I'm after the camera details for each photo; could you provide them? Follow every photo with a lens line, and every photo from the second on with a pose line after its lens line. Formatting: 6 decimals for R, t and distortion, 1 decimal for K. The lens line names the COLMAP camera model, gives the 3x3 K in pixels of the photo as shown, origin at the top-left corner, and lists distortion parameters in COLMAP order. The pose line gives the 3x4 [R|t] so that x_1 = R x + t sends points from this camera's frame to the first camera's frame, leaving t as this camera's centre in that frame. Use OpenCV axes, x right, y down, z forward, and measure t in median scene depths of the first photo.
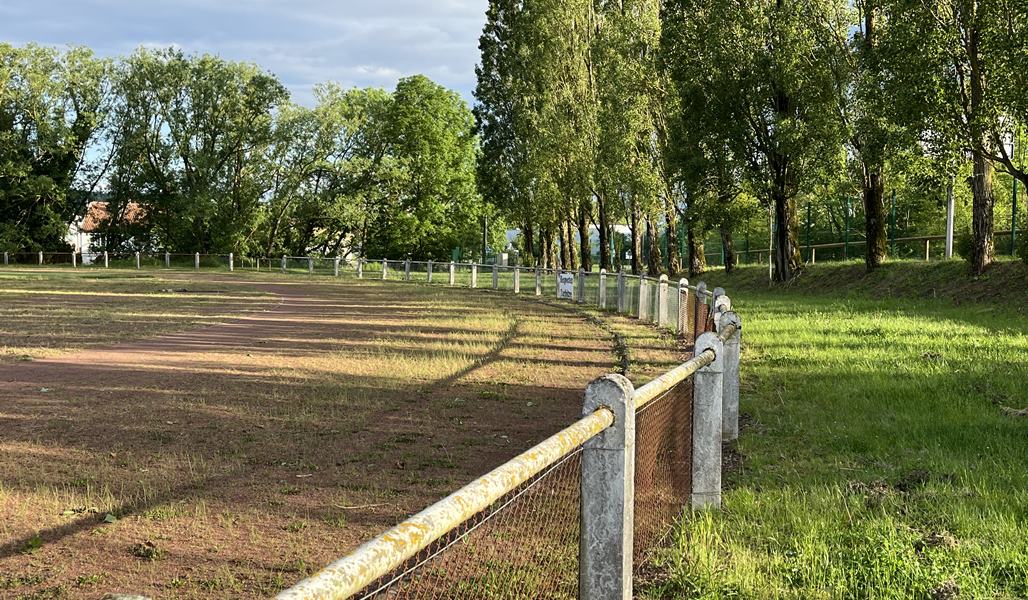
lens RADIAL K [[1049.3, 0, 514.0], [0, 1049.3, 300.0], [0, 0, 1]] dist [0.057940, -0.101160]
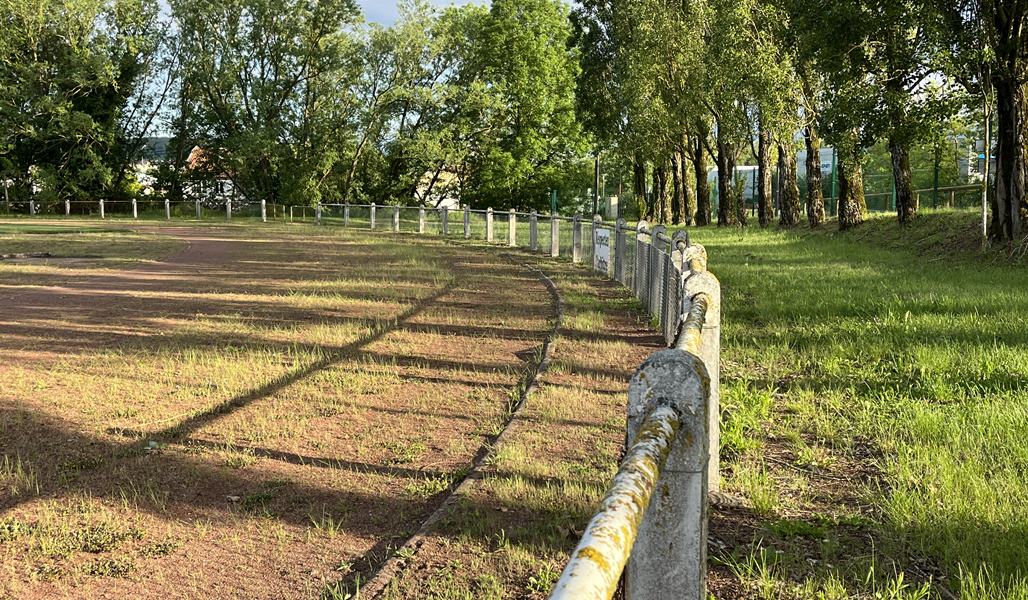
lens RADIAL K [[1049.3, 0, 514.0], [0, 1049.3, 300.0], [0, 0, 1]] dist [0.057940, -0.101160]
pose [[0.987910, 0.006085, -0.154909, 0.043293], [0.001701, 0.998744, 0.050076, -0.006957], [0.155019, -0.049734, 0.986659, 0.204733]]
